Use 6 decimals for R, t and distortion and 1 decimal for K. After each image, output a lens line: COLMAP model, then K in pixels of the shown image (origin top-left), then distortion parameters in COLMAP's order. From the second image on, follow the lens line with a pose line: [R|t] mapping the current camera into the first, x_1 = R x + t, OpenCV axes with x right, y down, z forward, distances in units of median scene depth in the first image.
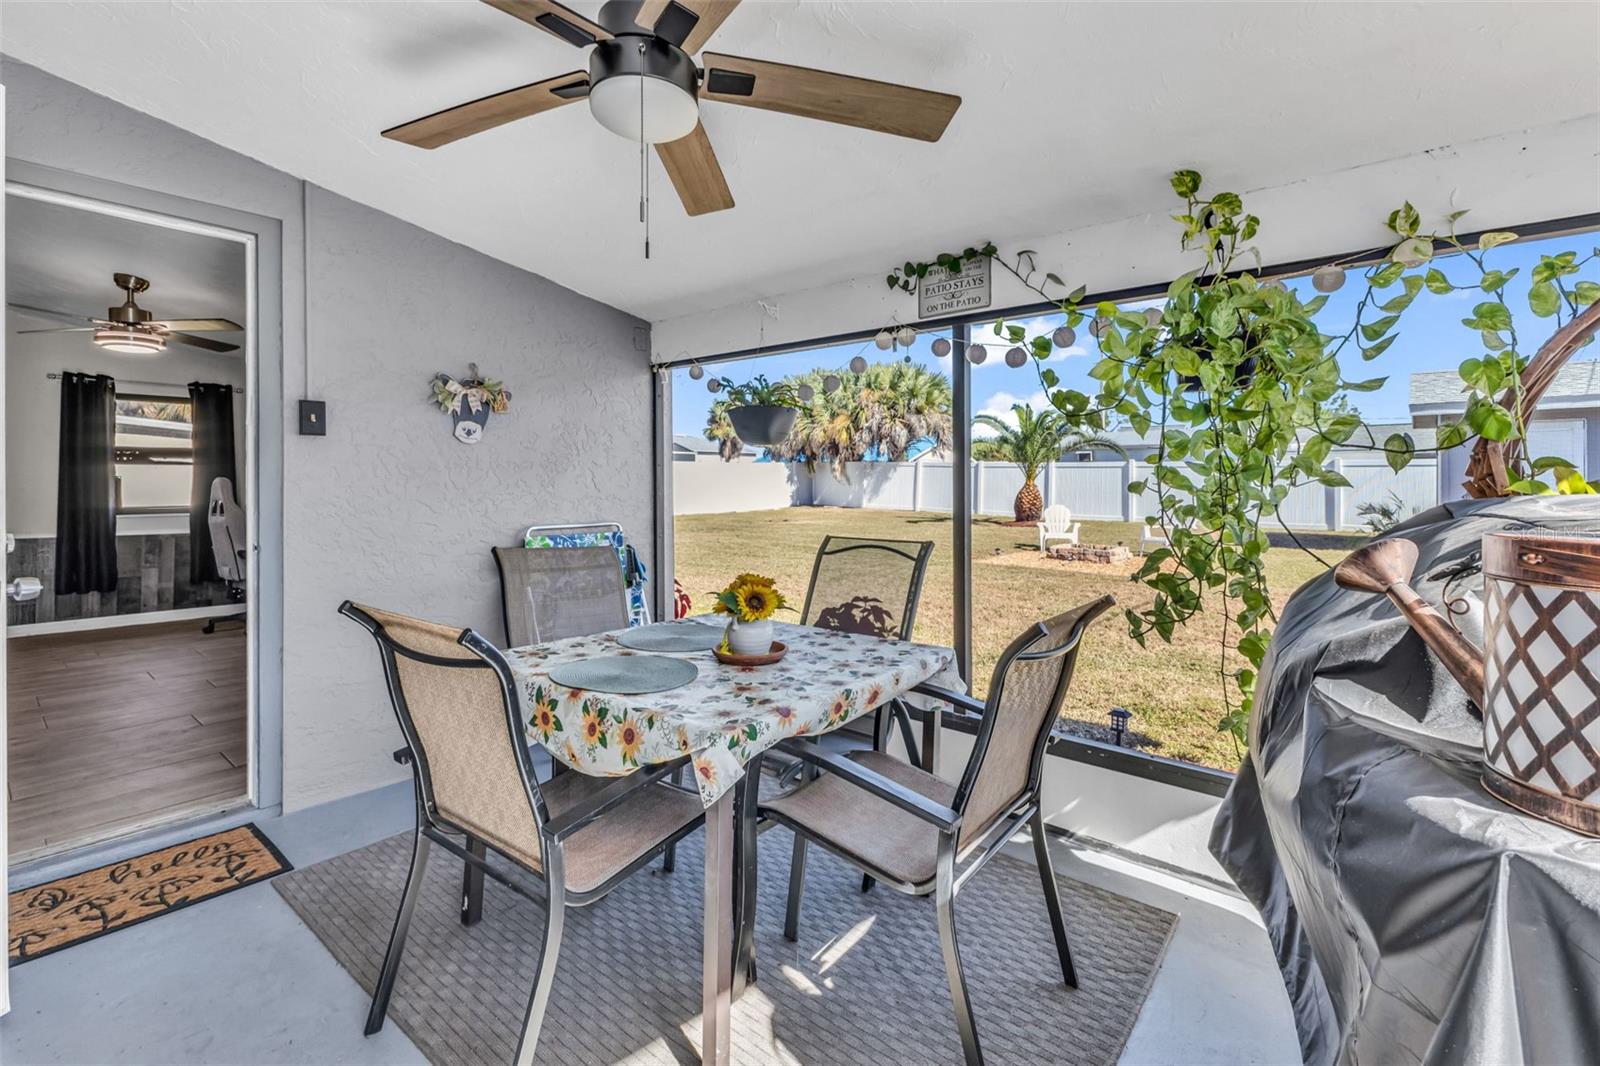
lens RADIAL K [[707.8, 0, 767.9], [0, 707.8, 471.2], [0, 0, 1]] dist [0.011672, 0.000145]
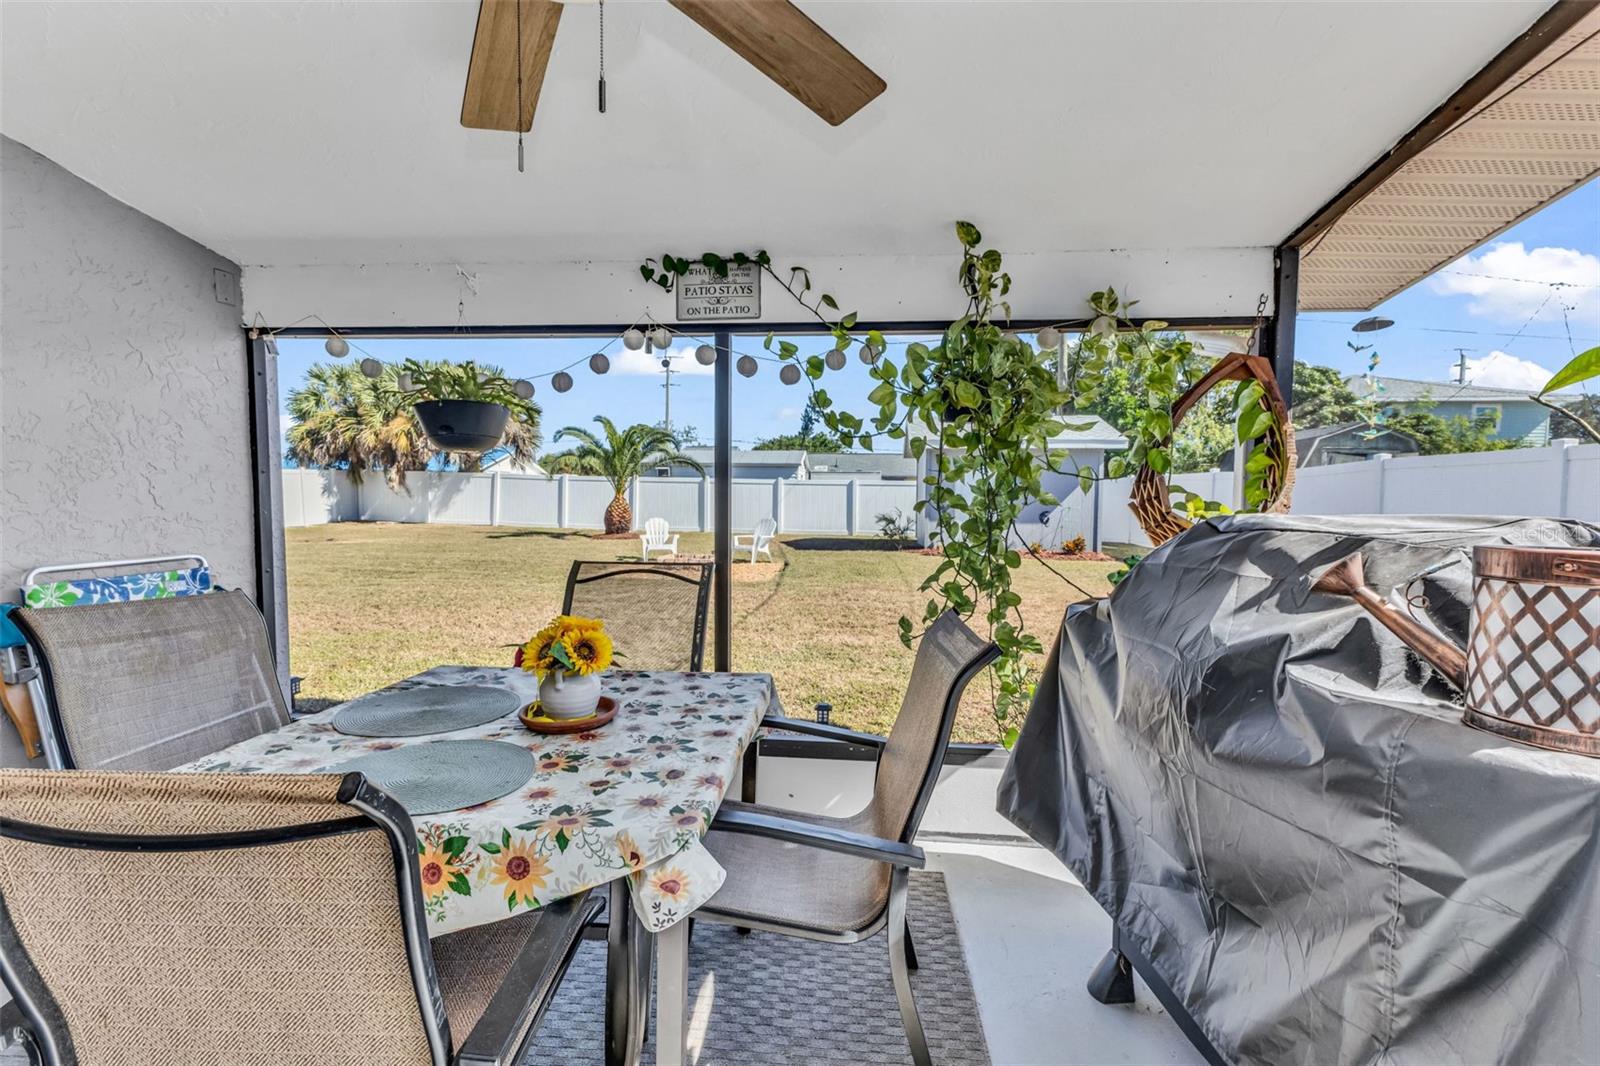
lens RADIAL K [[707.8, 0, 795.2], [0, 707.8, 524.4], [0, 0, 1]] dist [0.011672, 0.000145]
pose [[0.815897, -0.017215, 0.577941, -0.209190], [-0.015563, 0.998541, 0.051714, -0.001738], [-0.577988, -0.051188, 0.814439, 0.164607]]
